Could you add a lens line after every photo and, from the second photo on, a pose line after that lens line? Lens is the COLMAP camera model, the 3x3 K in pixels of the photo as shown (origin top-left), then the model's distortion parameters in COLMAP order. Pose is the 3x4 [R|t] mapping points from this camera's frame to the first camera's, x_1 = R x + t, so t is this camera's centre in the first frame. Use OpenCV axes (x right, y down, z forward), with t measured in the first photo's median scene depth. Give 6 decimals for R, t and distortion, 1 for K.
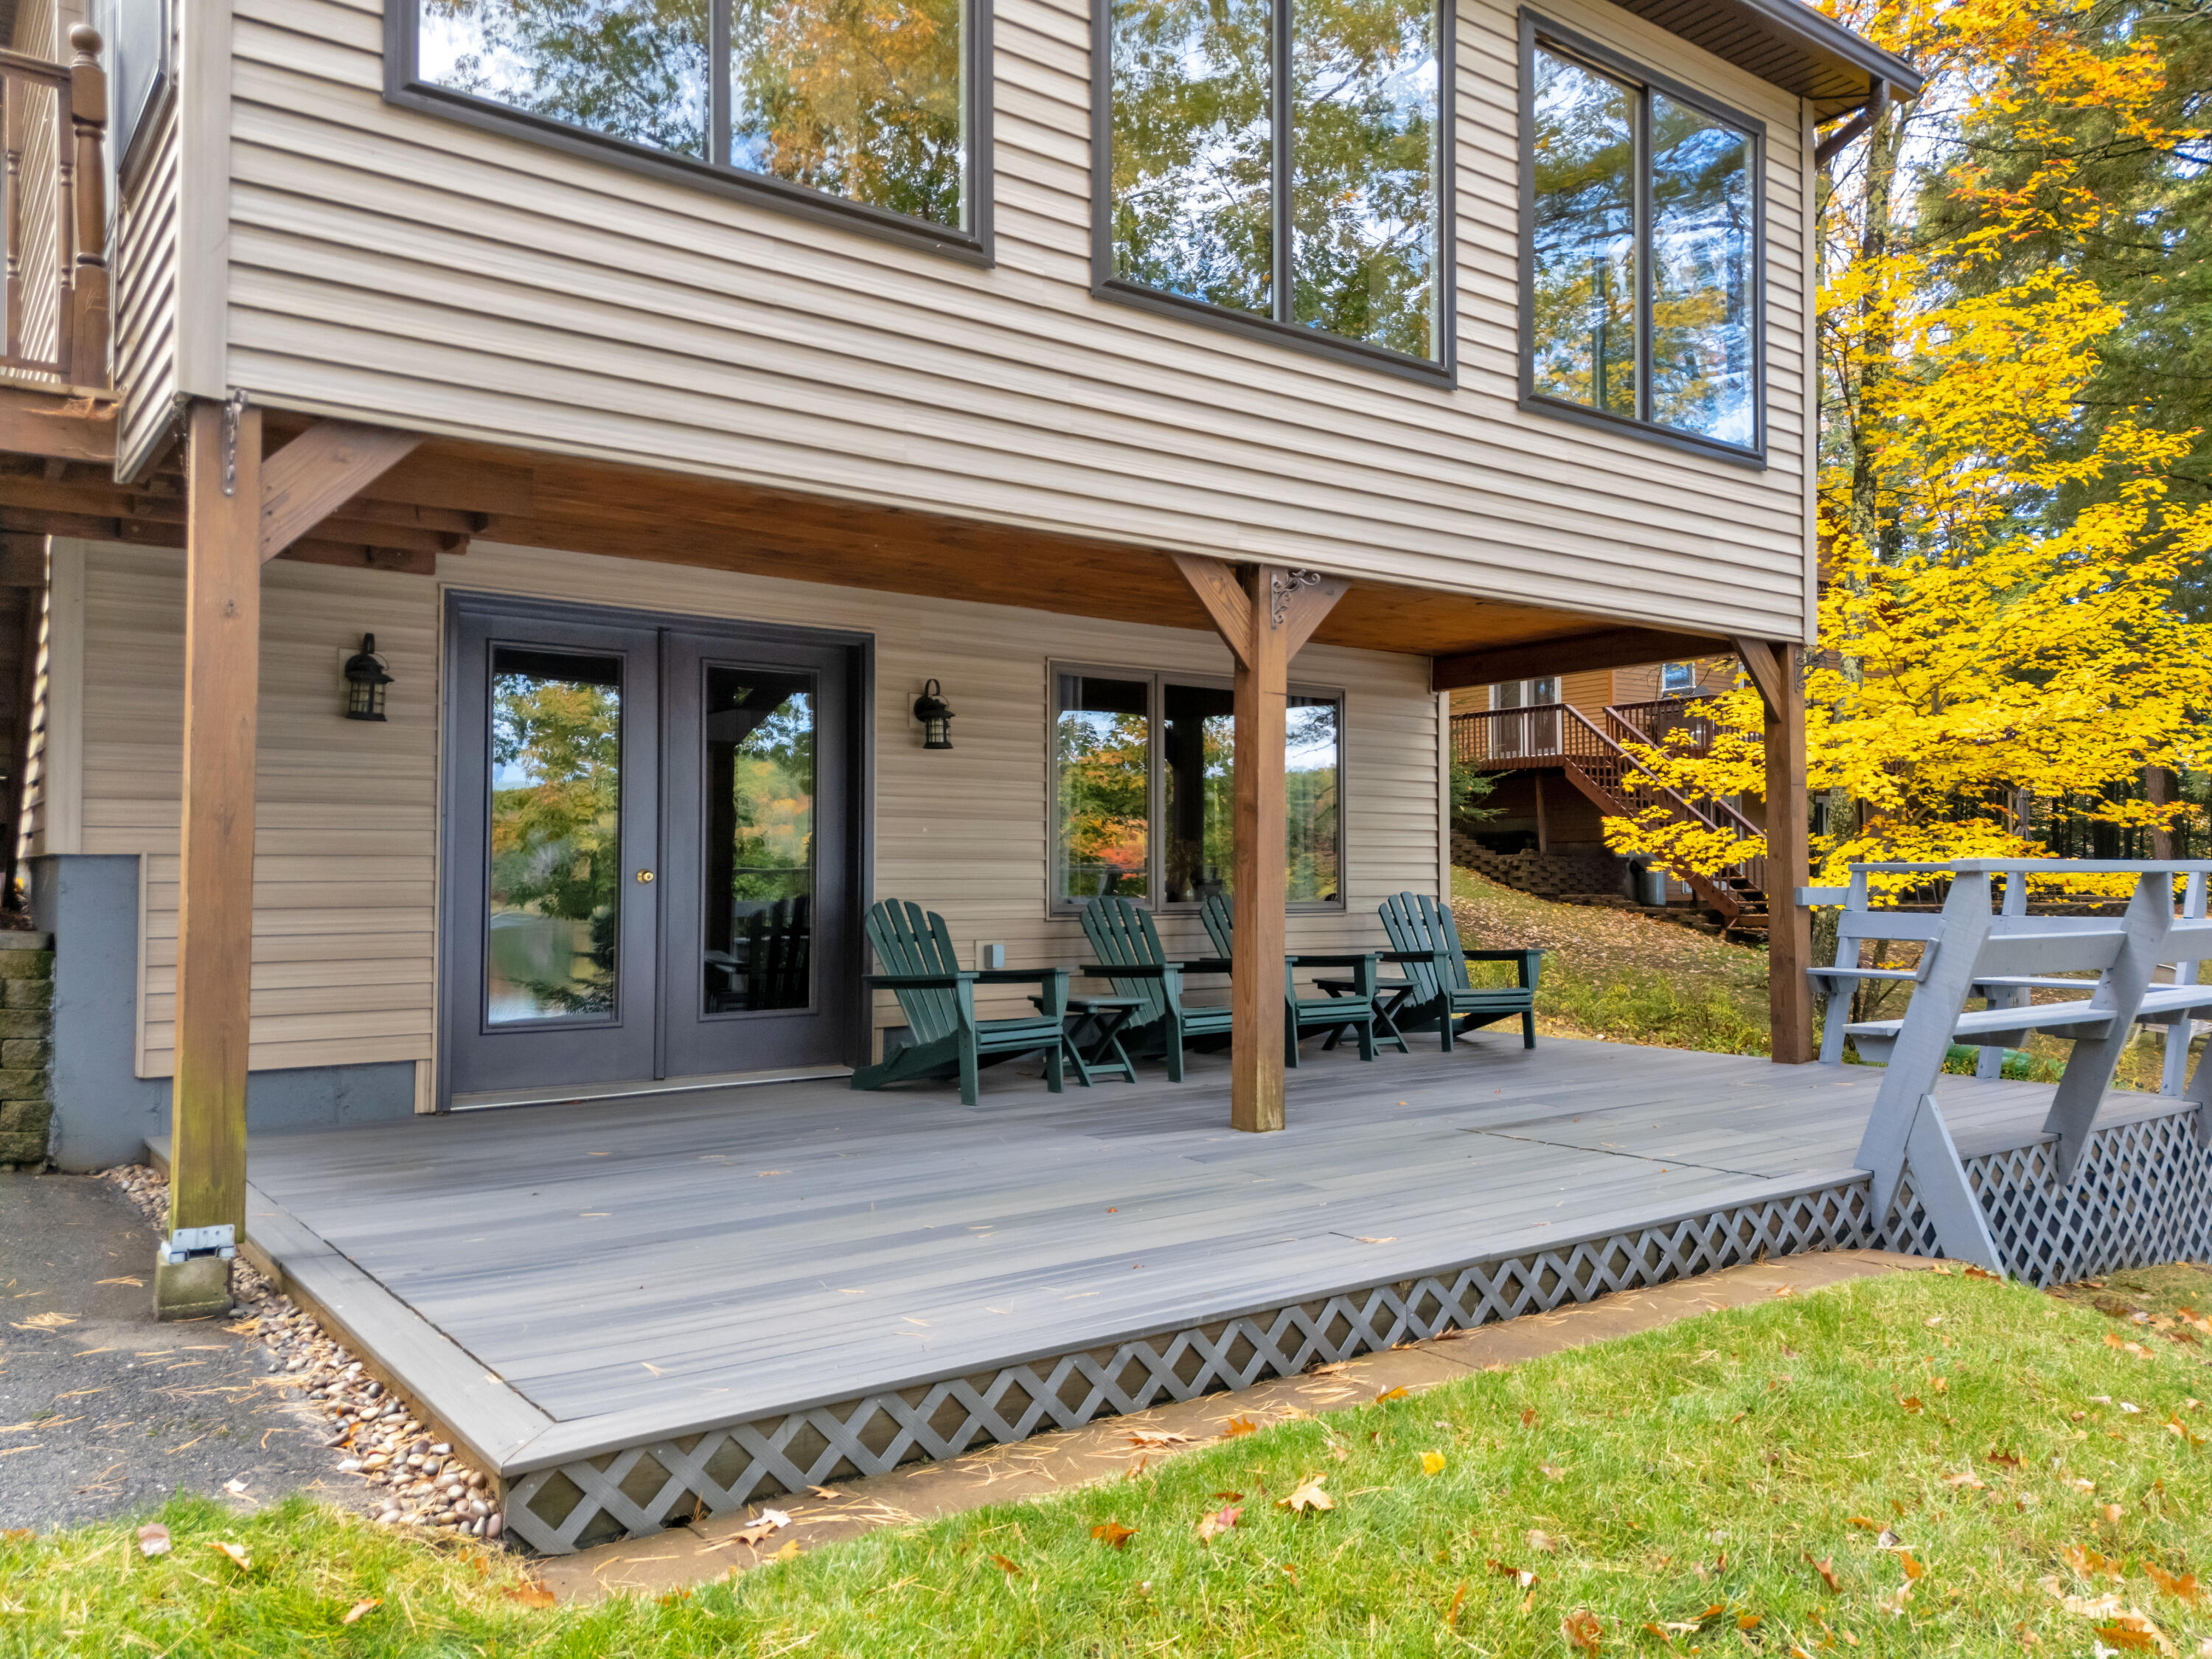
lens RADIAL K [[1593.9, 0, 1096.9], [0, 1593.9, 833.4], [0, 0, 1]] dist [0.066288, -0.054206]
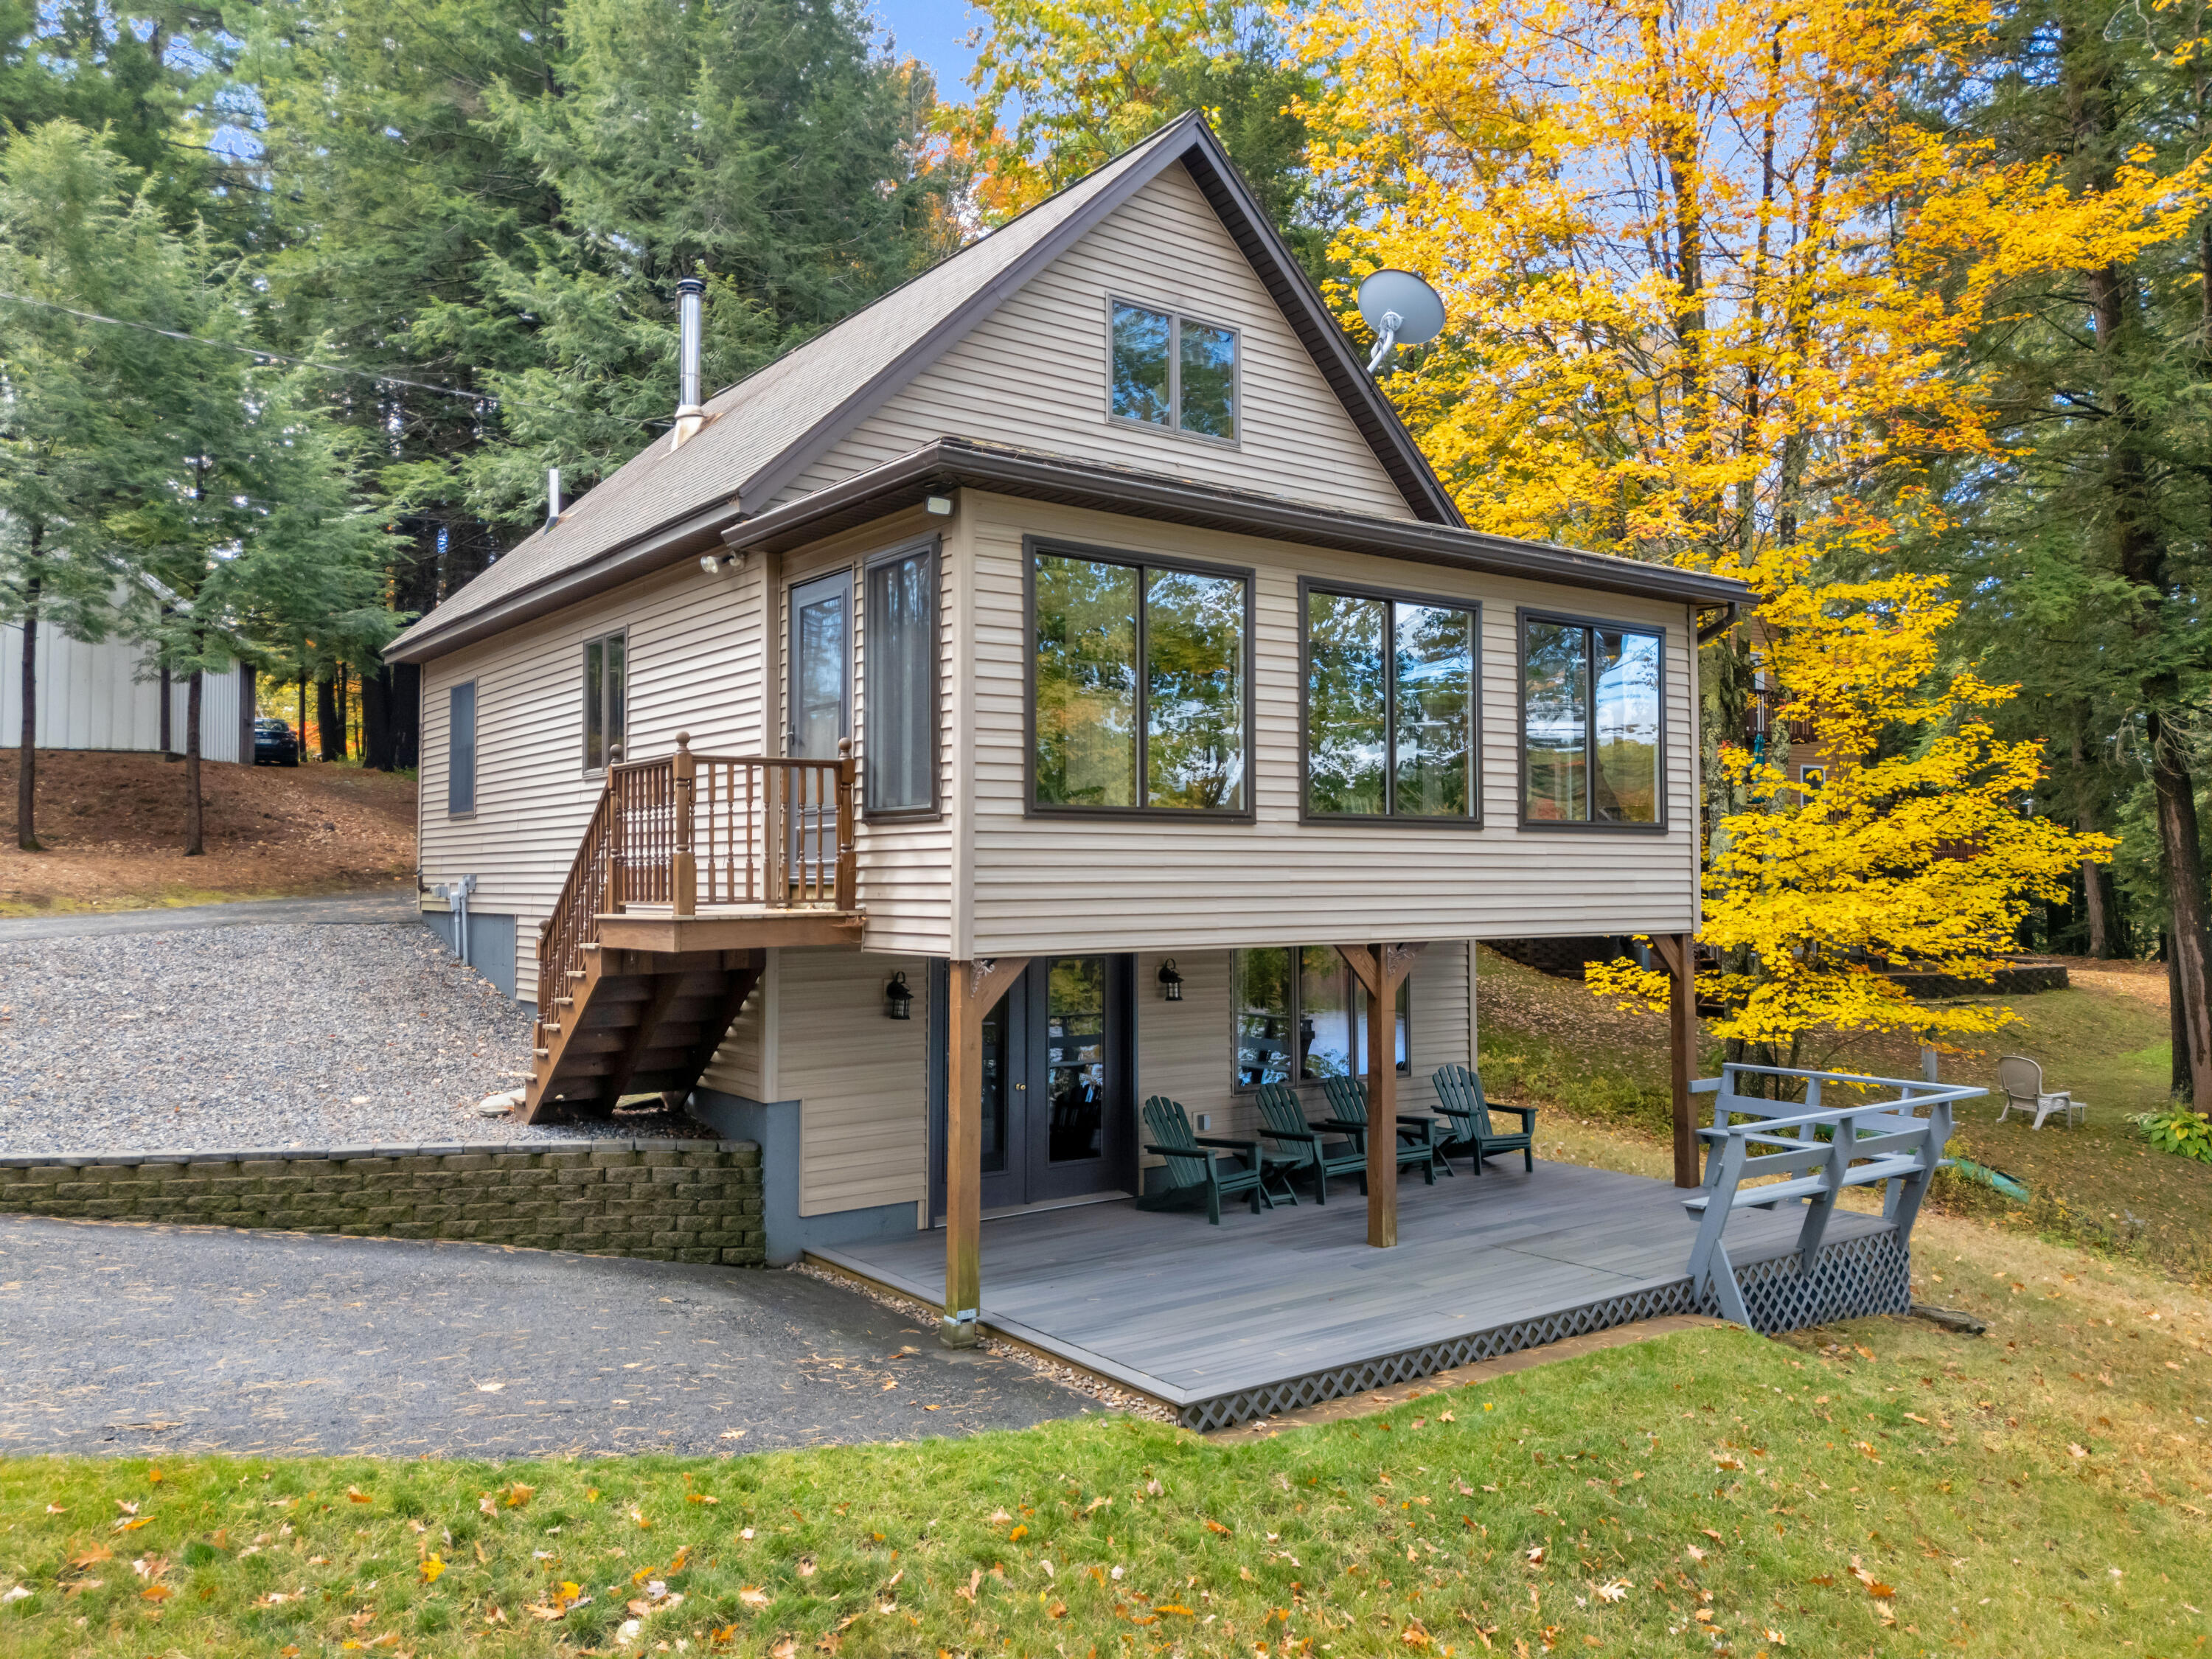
lens RADIAL K [[1593.9, 0, 1096.9], [0, 1593.9, 833.4], [0, 0, 1]] dist [0.066288, -0.054206]
pose [[0.999986, -0.002080, -0.004959, -0.299725], [0.002079, 0.999998, -0.000182, -0.399536], [0.004959, 0.000172, 0.999988, -1.185762]]
